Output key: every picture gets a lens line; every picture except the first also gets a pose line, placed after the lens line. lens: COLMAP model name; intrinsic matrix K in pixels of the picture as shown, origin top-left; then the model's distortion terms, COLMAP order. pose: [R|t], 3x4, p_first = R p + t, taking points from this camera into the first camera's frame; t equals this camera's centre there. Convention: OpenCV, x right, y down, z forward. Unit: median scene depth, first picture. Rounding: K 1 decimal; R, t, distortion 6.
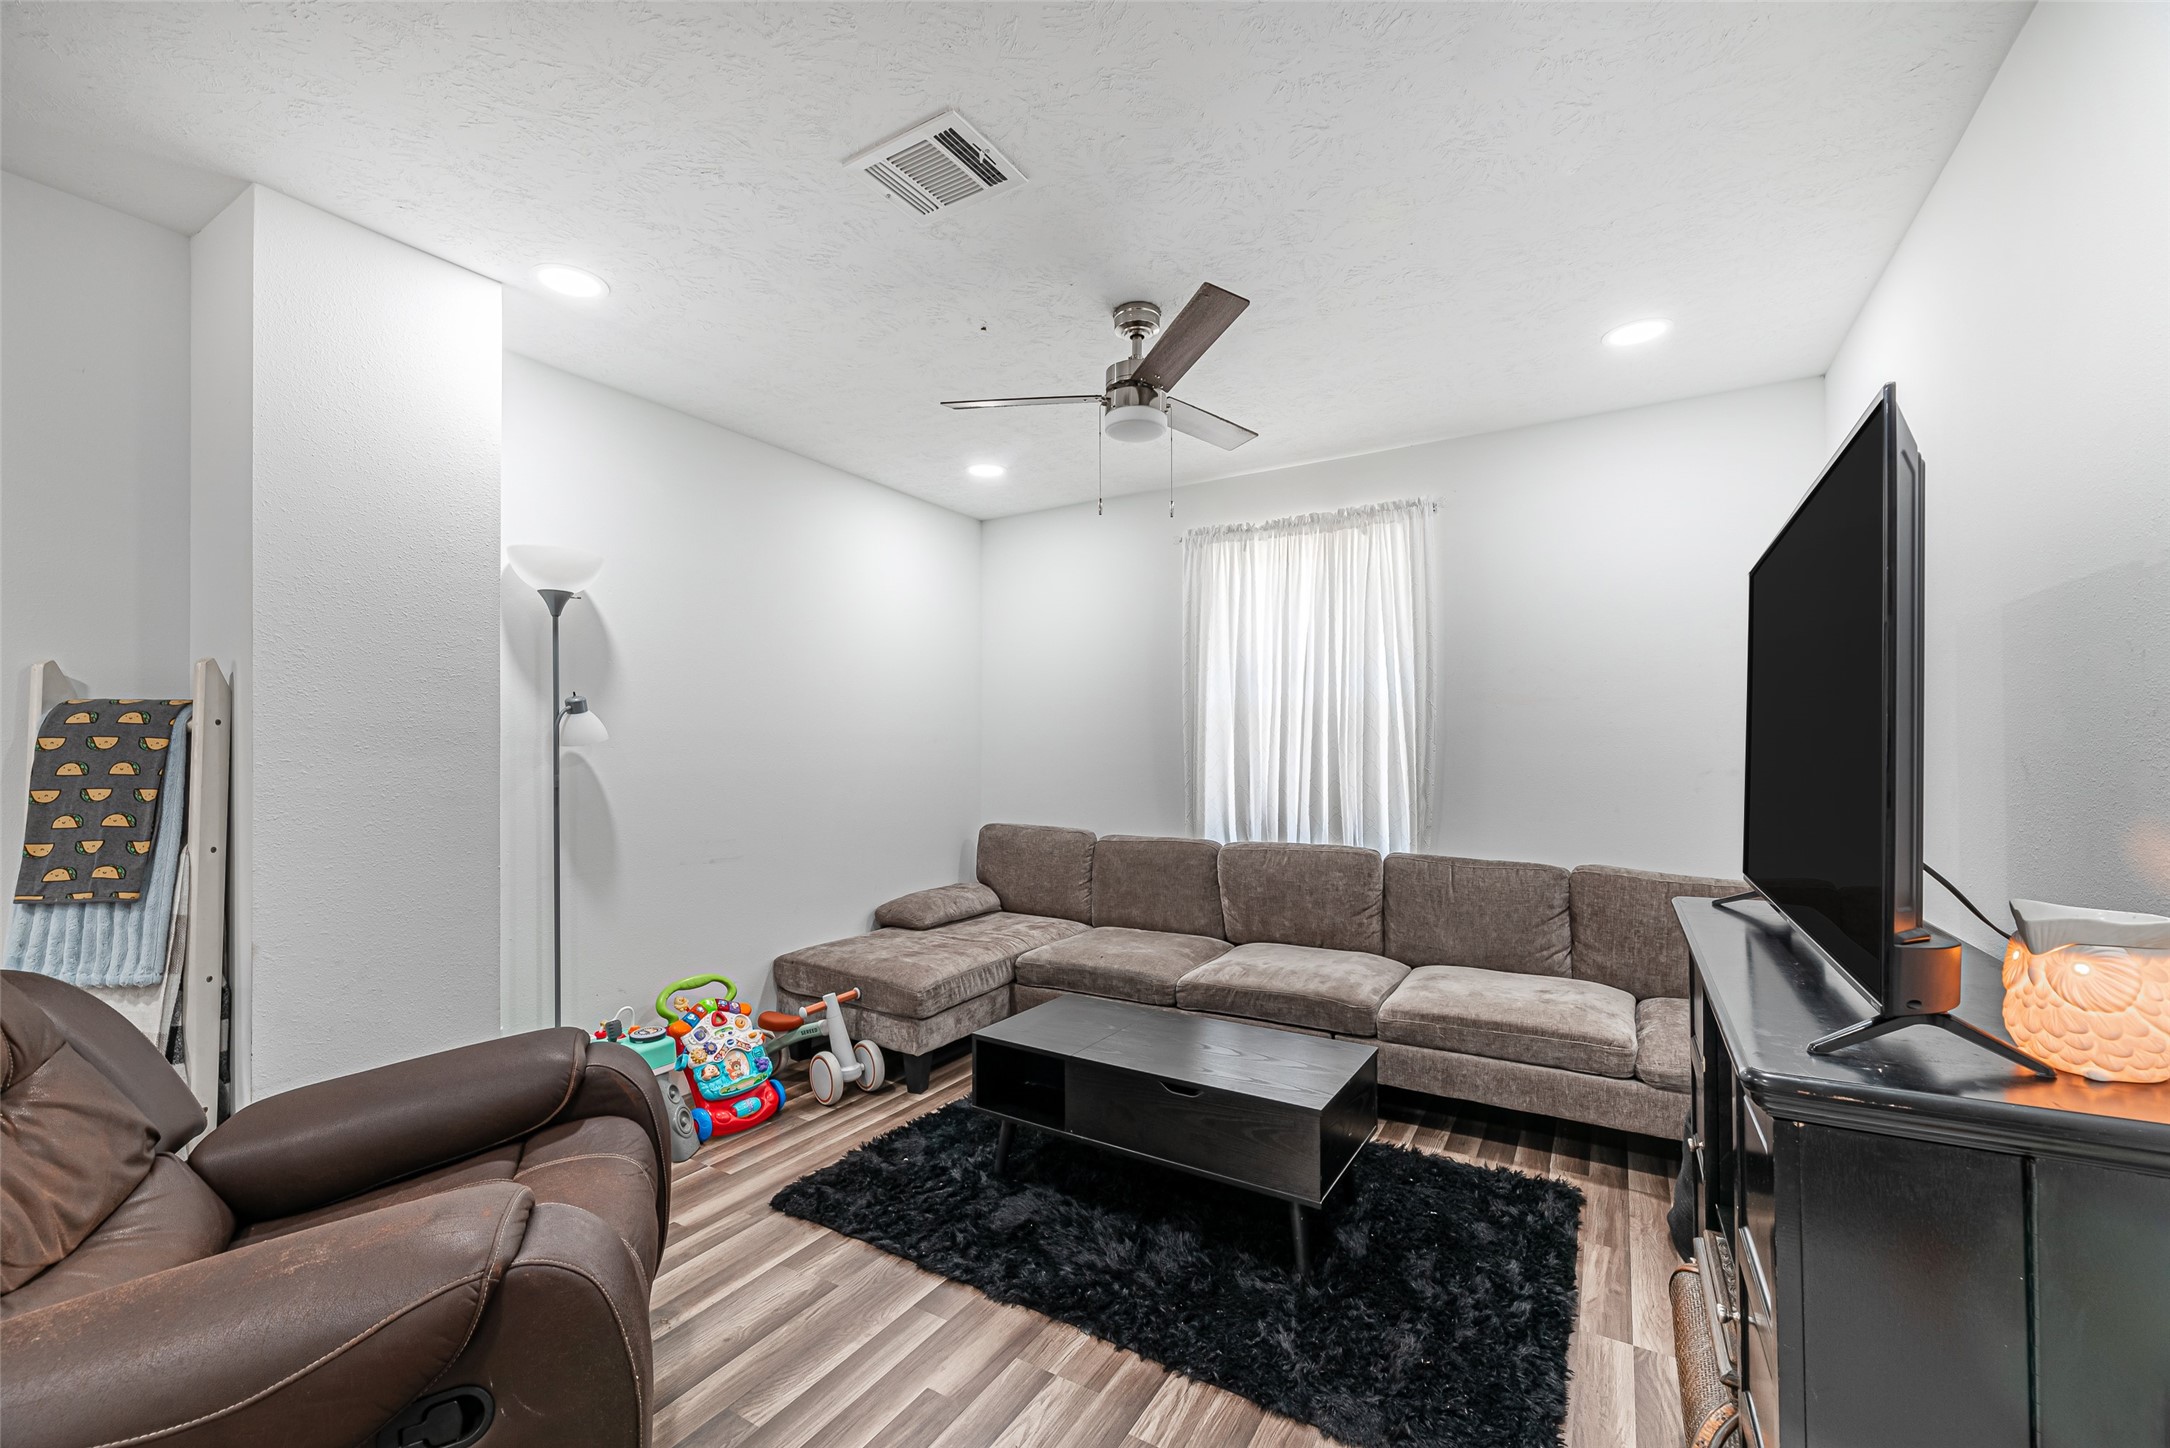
lens RADIAL K [[882.7, 0, 1076.9], [0, 882.7, 738.4], [0, 0, 1]] dist [-0.001679, -0.000107]
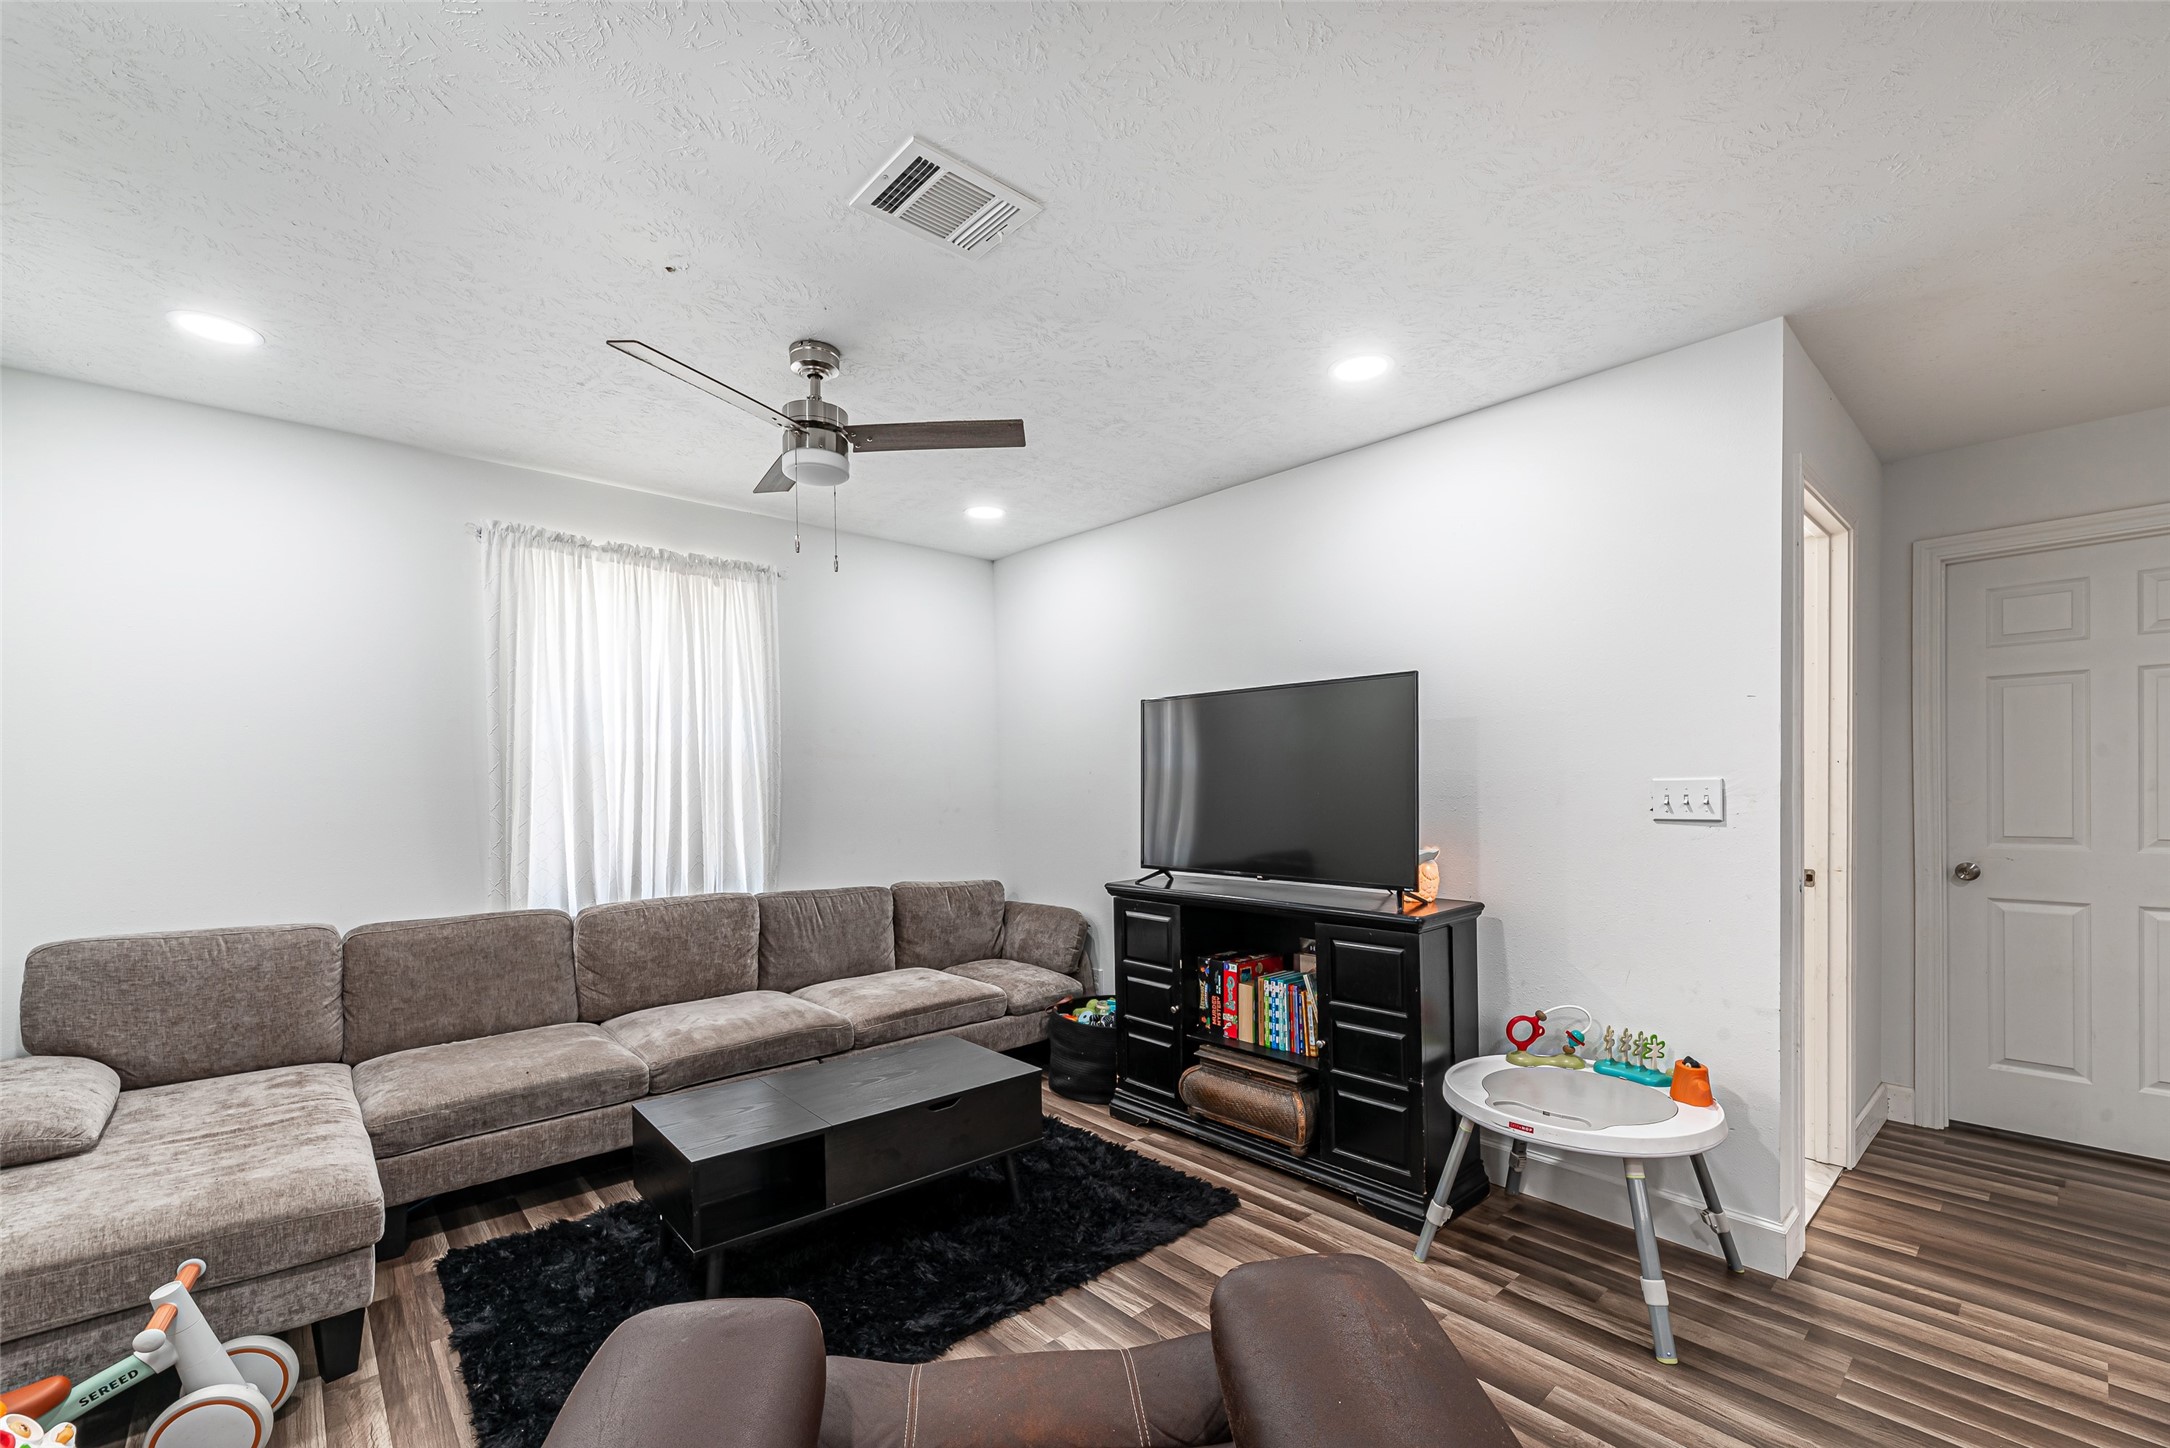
lens RADIAL K [[902.6, 0, 1083.0], [0, 902.6, 780.4], [0, 0, 1]] dist [-0.000015, -0.000110]
pose [[0.292798, 0.004421, 0.956164, -0.566475], [-0.005805, 0.999979, -0.002846, -0.006590], [-0.956157, -0.004717, 0.292817, 0.303308]]
